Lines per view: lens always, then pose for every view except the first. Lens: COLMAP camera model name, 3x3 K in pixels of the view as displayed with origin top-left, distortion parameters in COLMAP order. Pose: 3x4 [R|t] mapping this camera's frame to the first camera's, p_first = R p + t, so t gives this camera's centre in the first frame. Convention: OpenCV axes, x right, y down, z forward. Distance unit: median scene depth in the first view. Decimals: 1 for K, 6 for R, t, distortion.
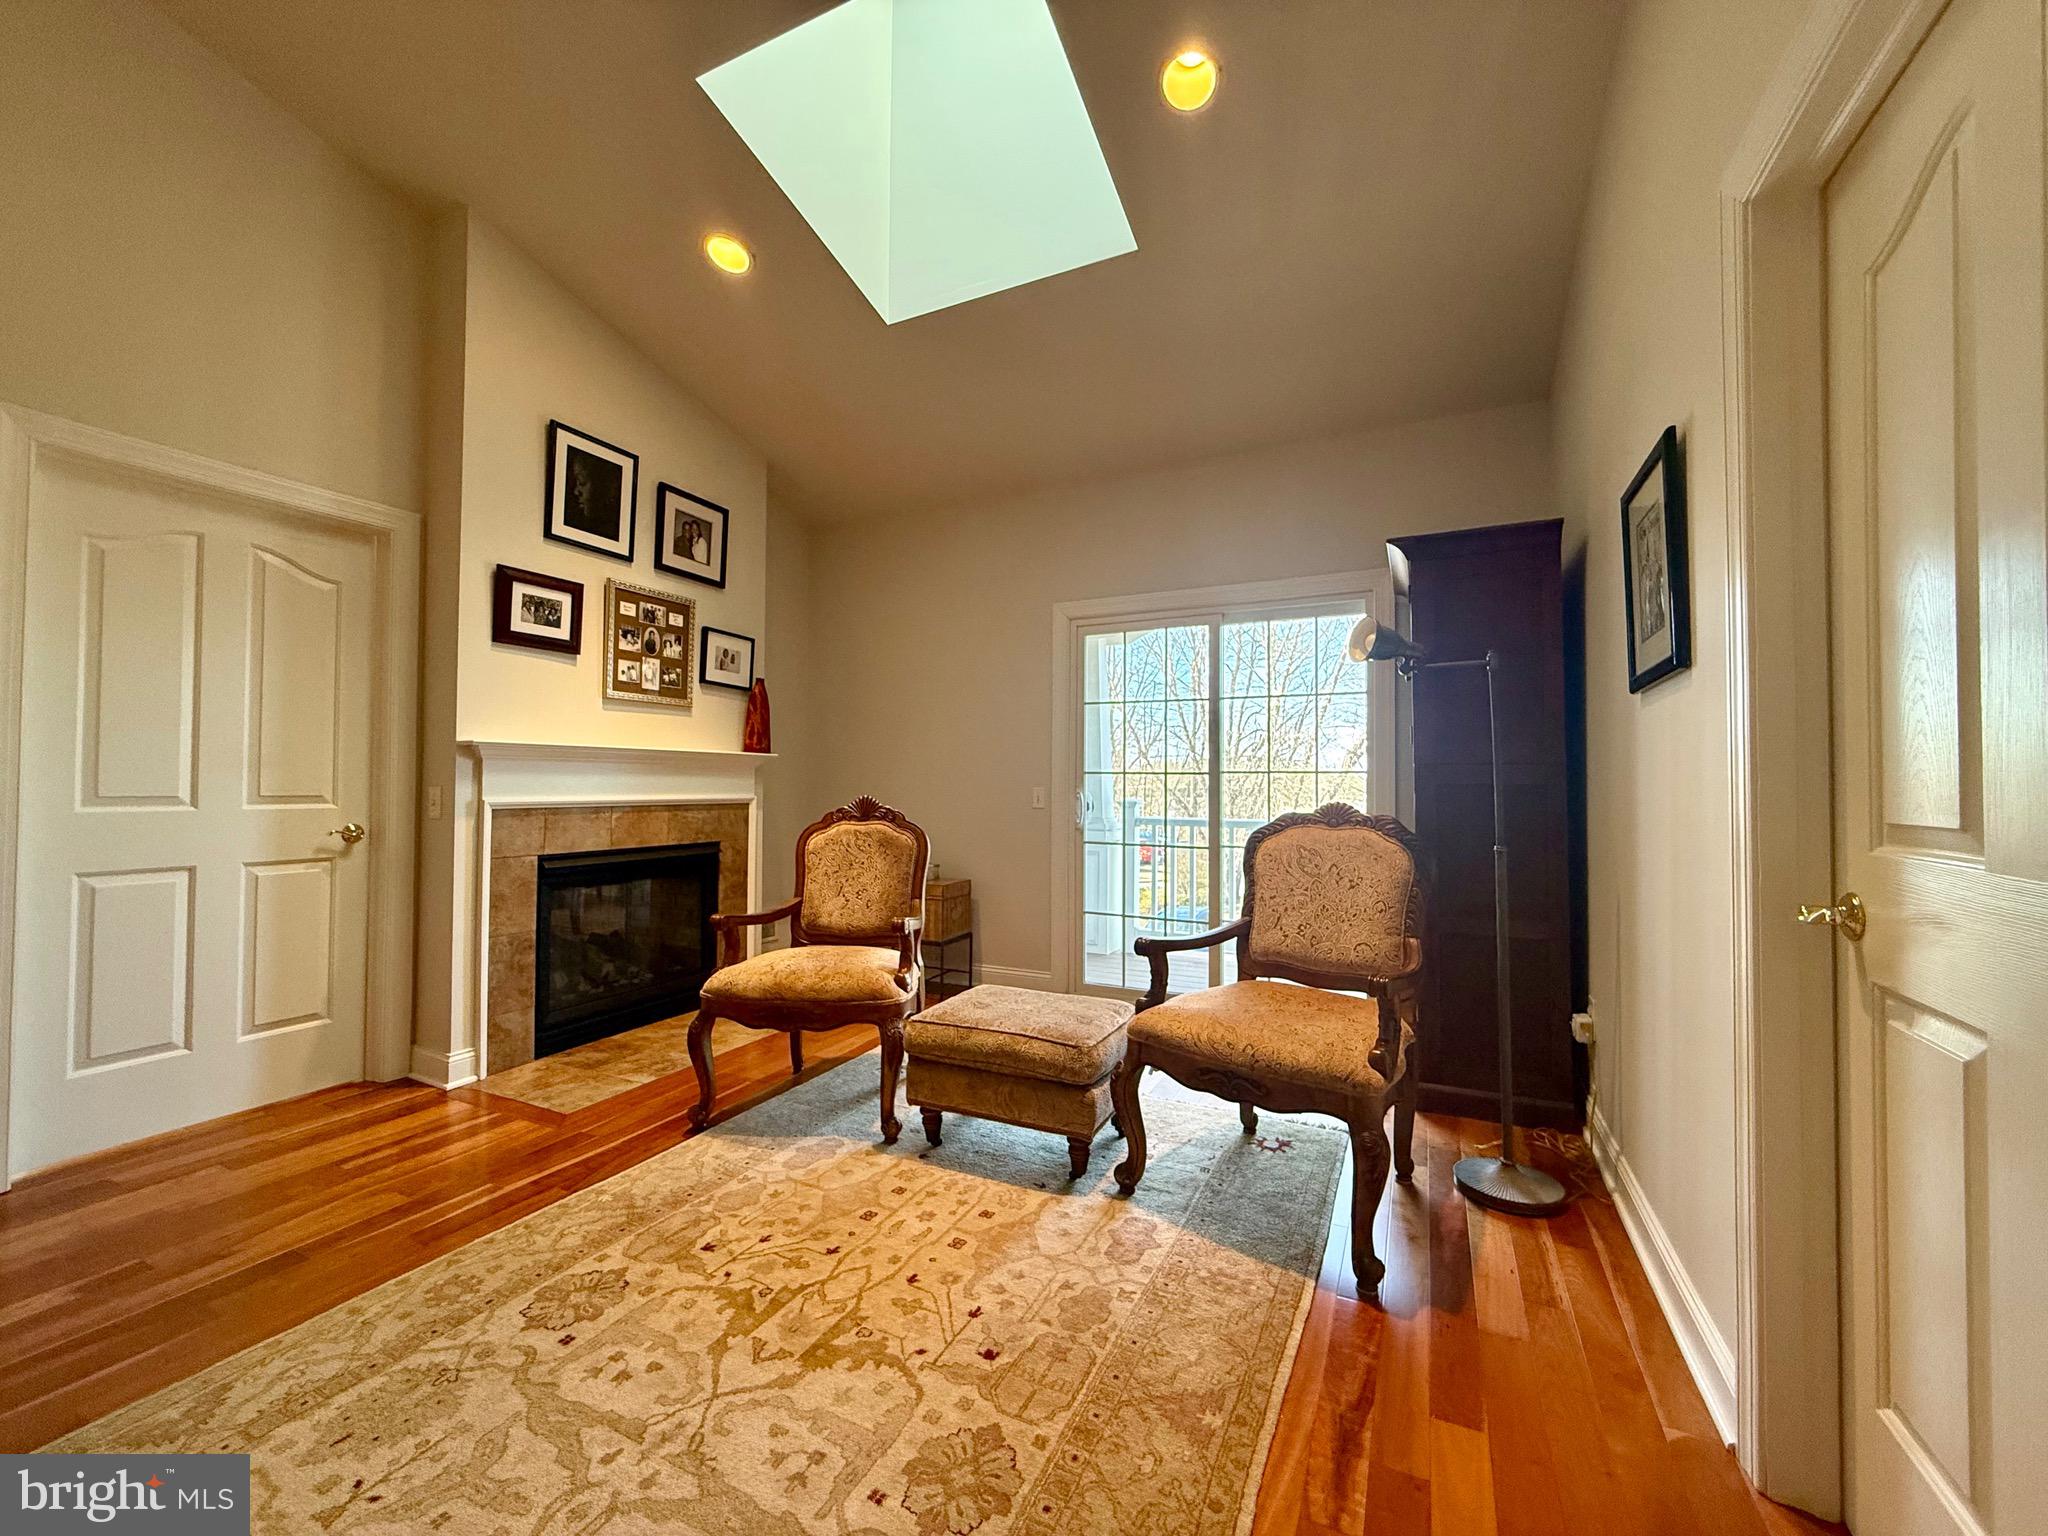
lens RADIAL K [[817.1, 0, 1024.0], [0, 817.1, 768.0], [0, 0, 1]] dist [-0.000005, -0.000765]
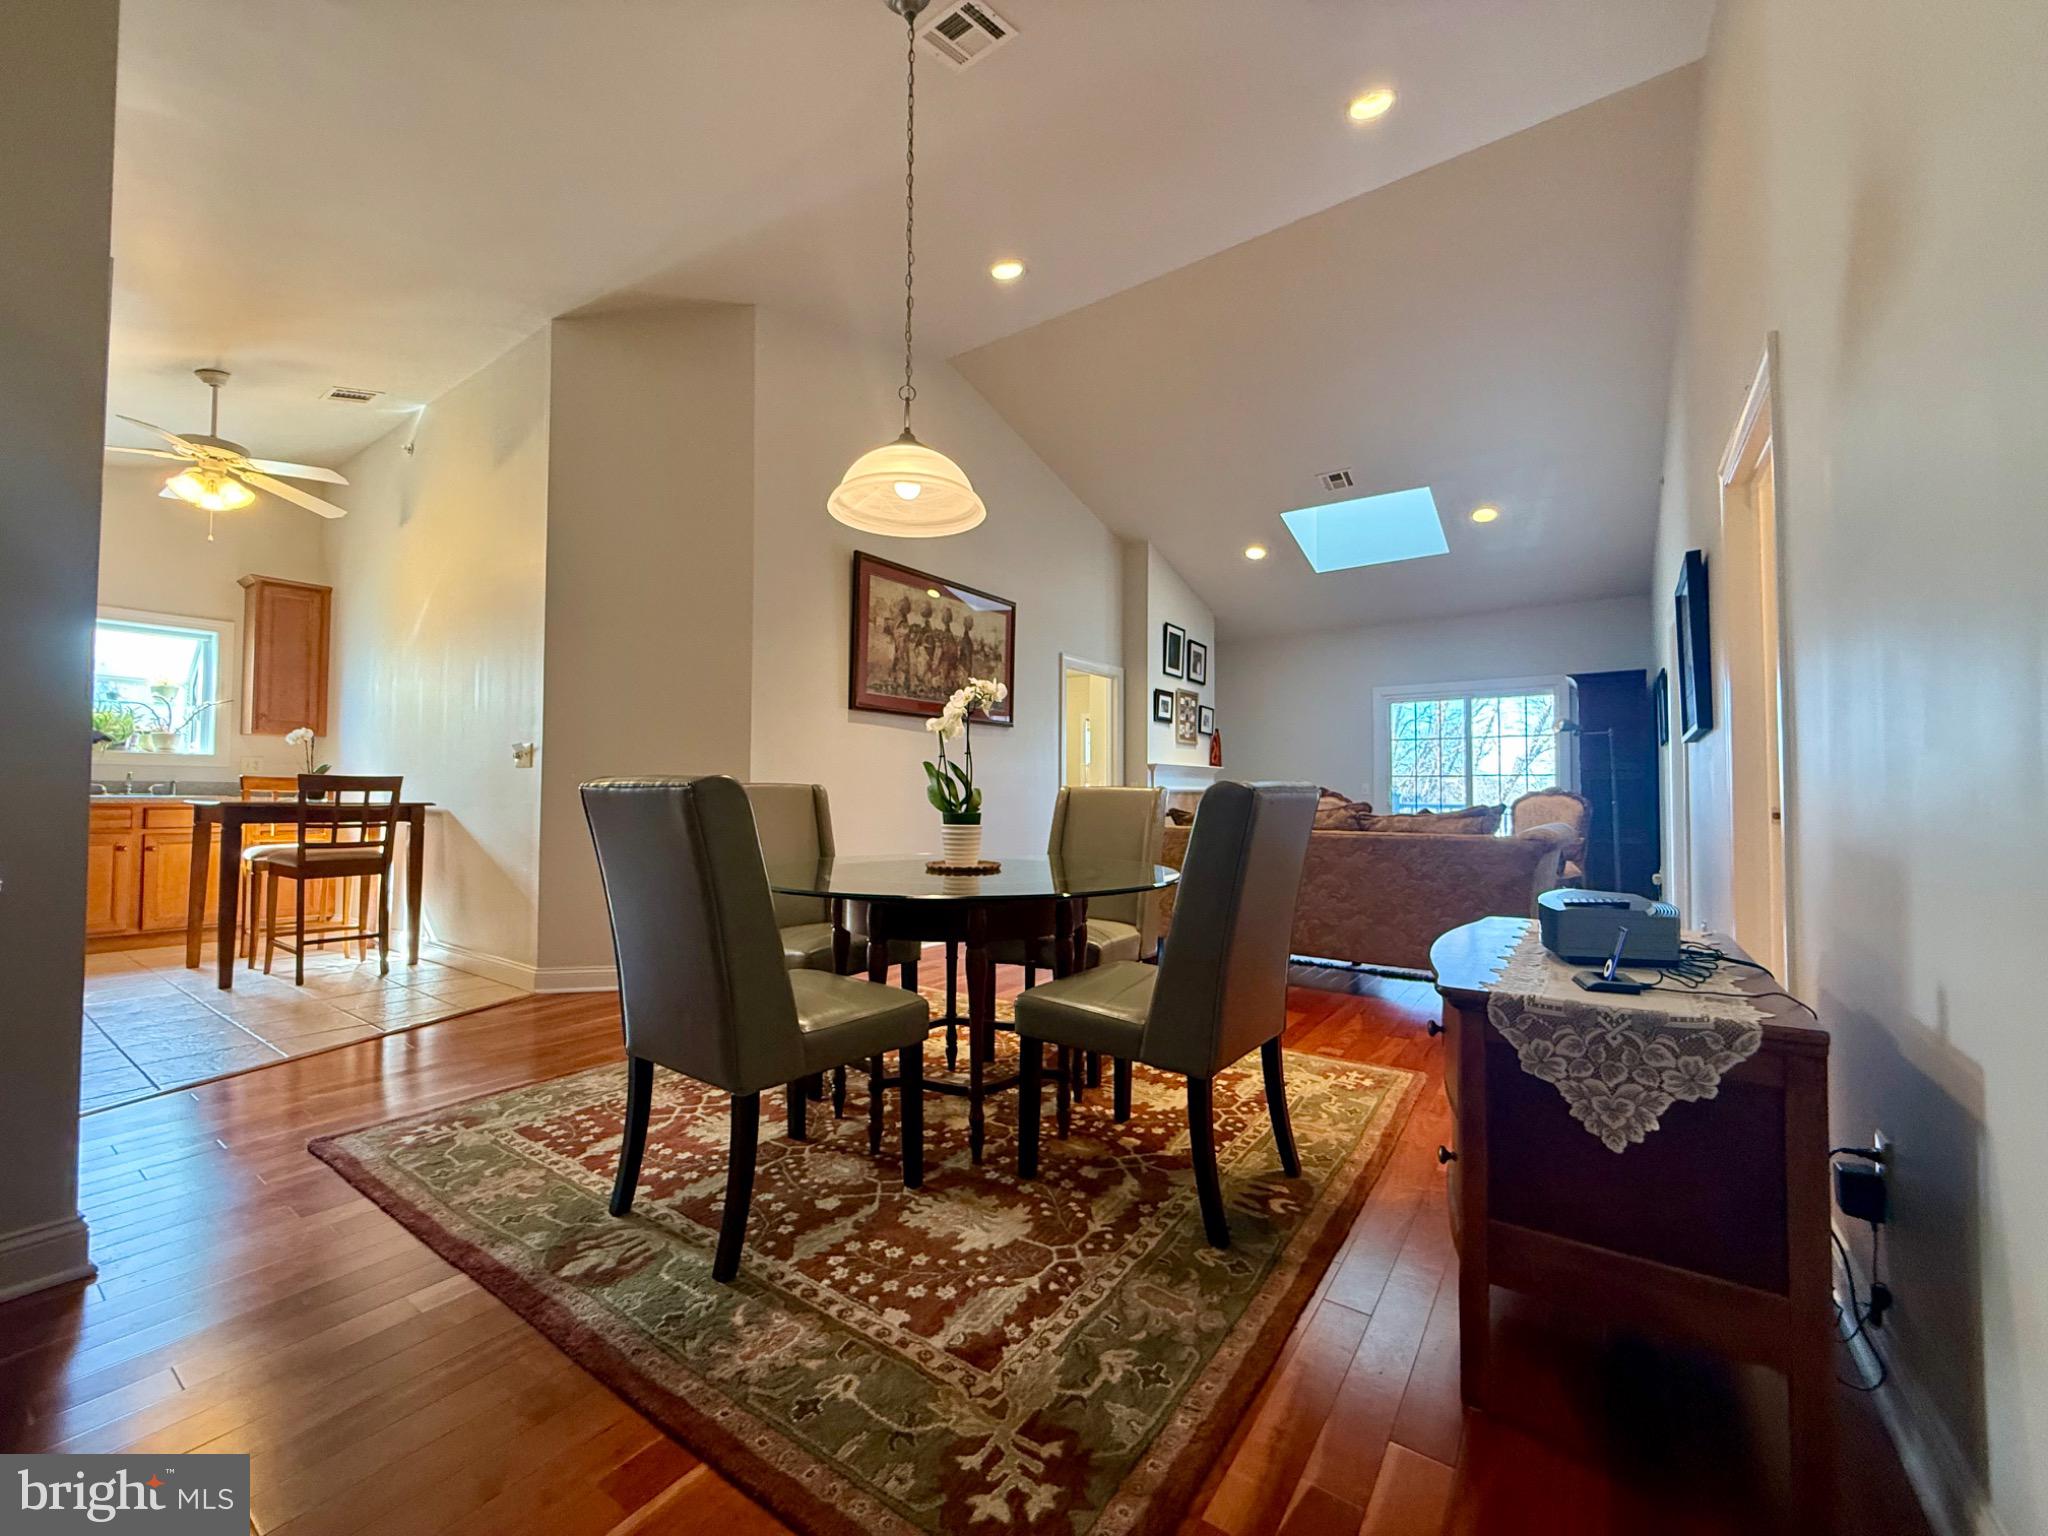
lens RADIAL K [[814.8, 0, 1020.7], [0, 814.8, 768.6], [0, 0, 1]] dist [0.000169, -0.000197]
pose [[0.987811, -0.006229, -0.155534, -0.561011], [0.005318, 0.999966, -0.006268, -0.004723], [0.155568, 0.005365, 0.987811, -1.163475]]
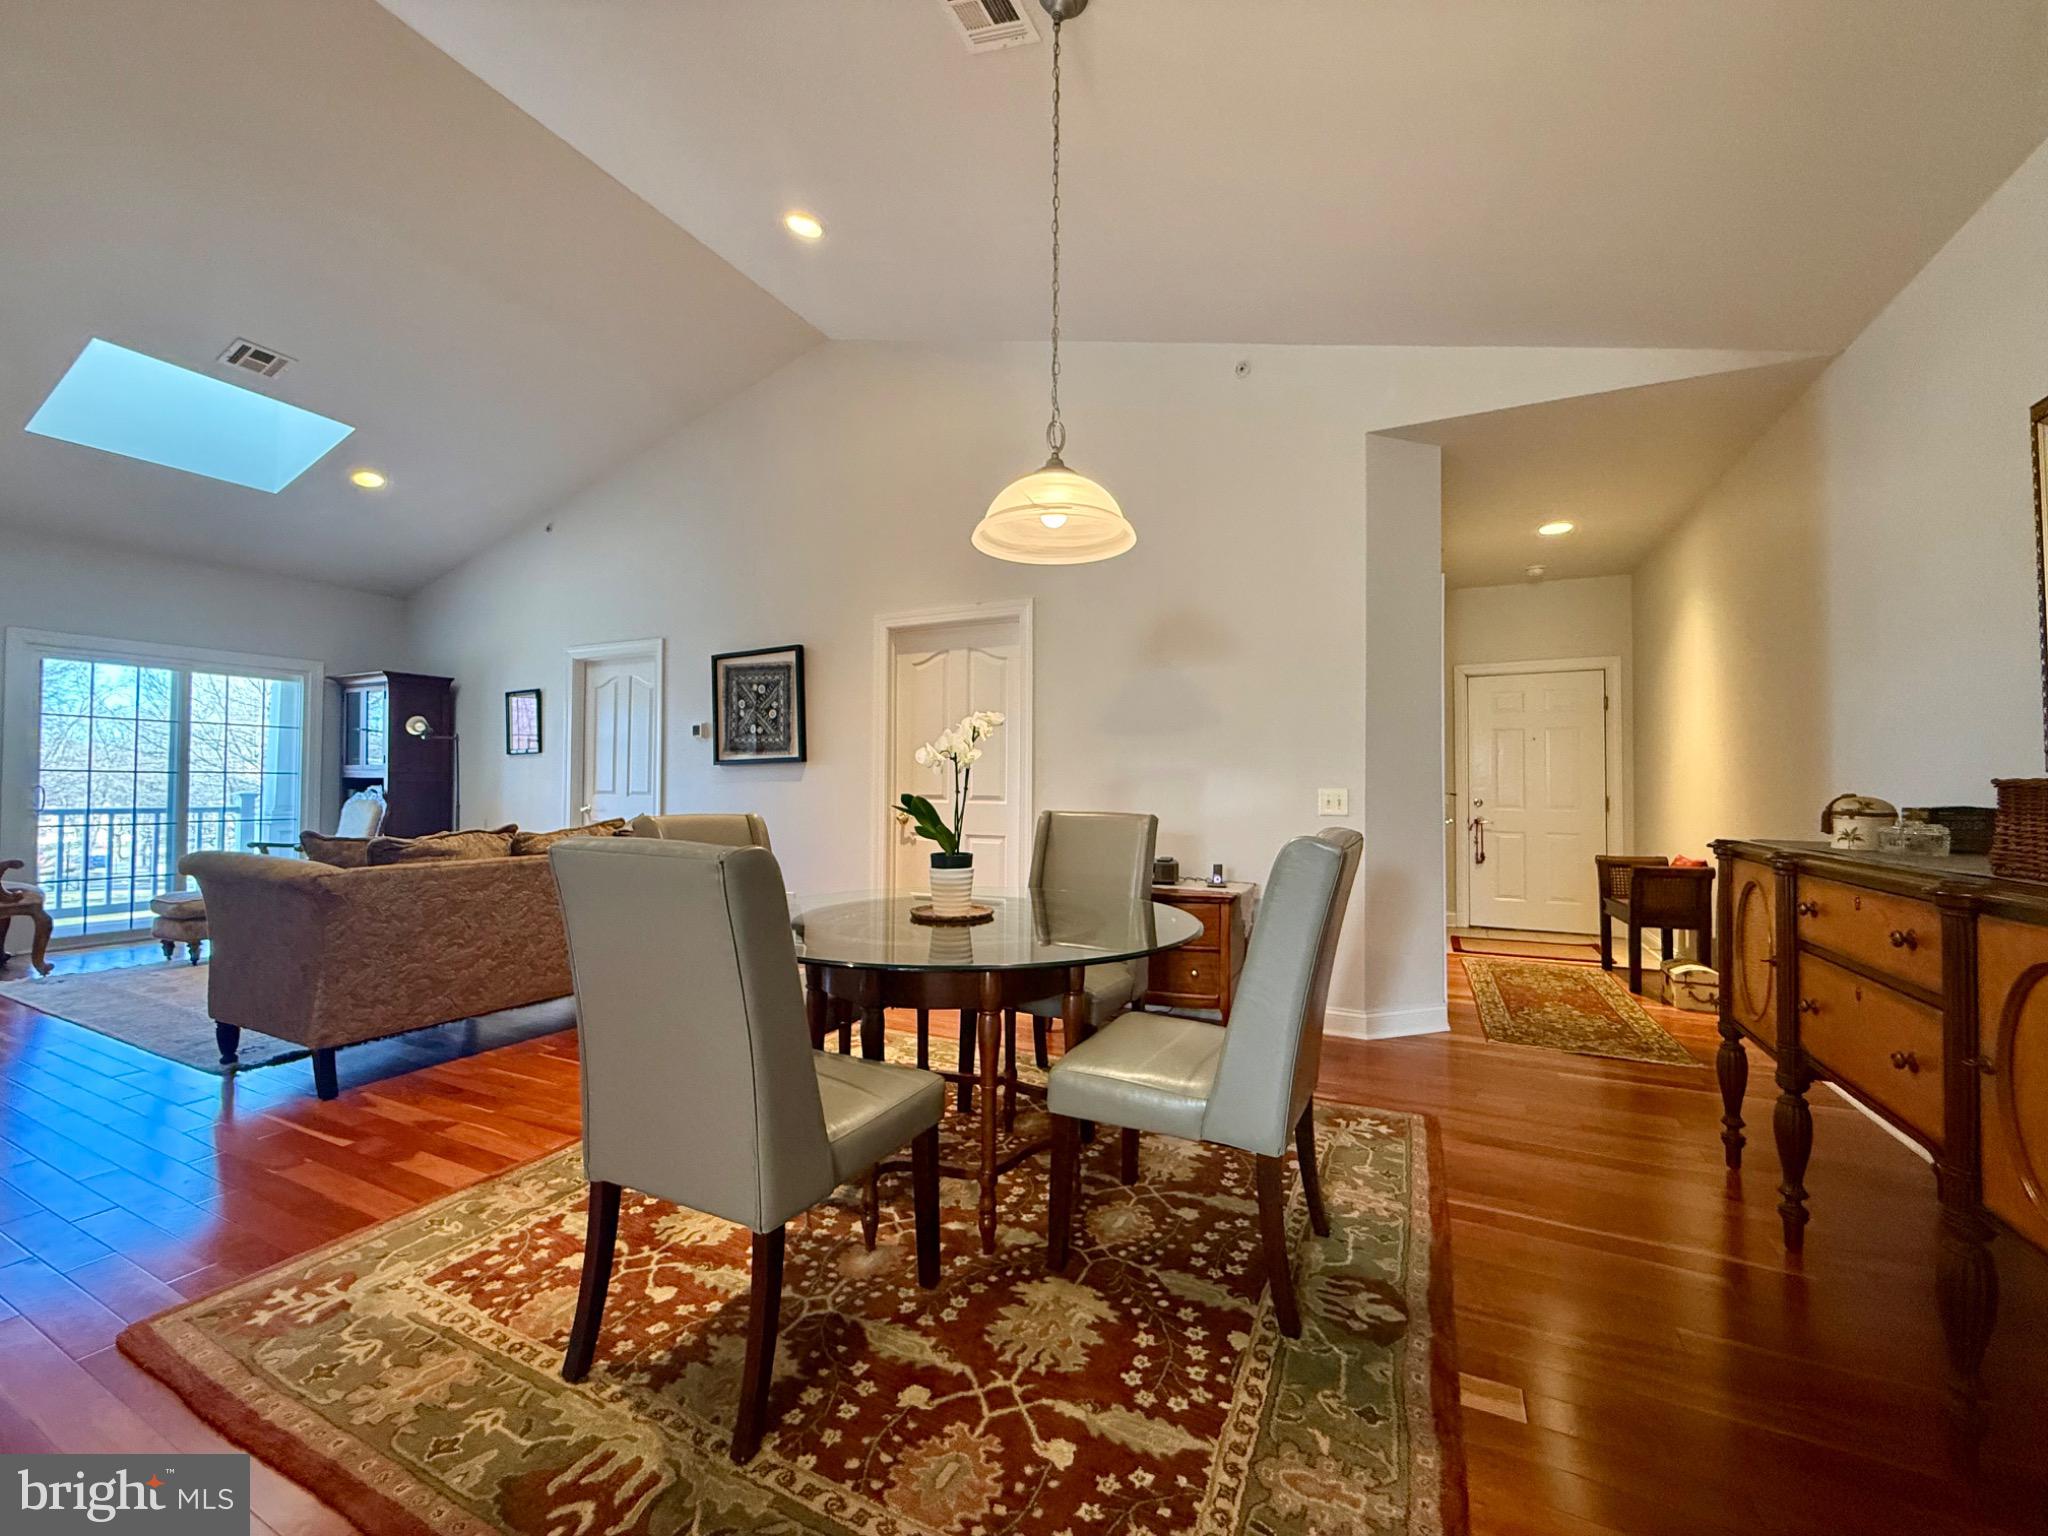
lens RADIAL K [[814.8, 0, 1020.7], [0, 814.8, 768.6], [0, 0, 1]] dist [0.000169, -0.000197]
pose [[0.002919, 0.017532, 0.999842, -1.318681], [-0.033073, 0.999301, -0.017426, -0.026883], [-0.999449, -0.033017, 0.003496, -0.558854]]
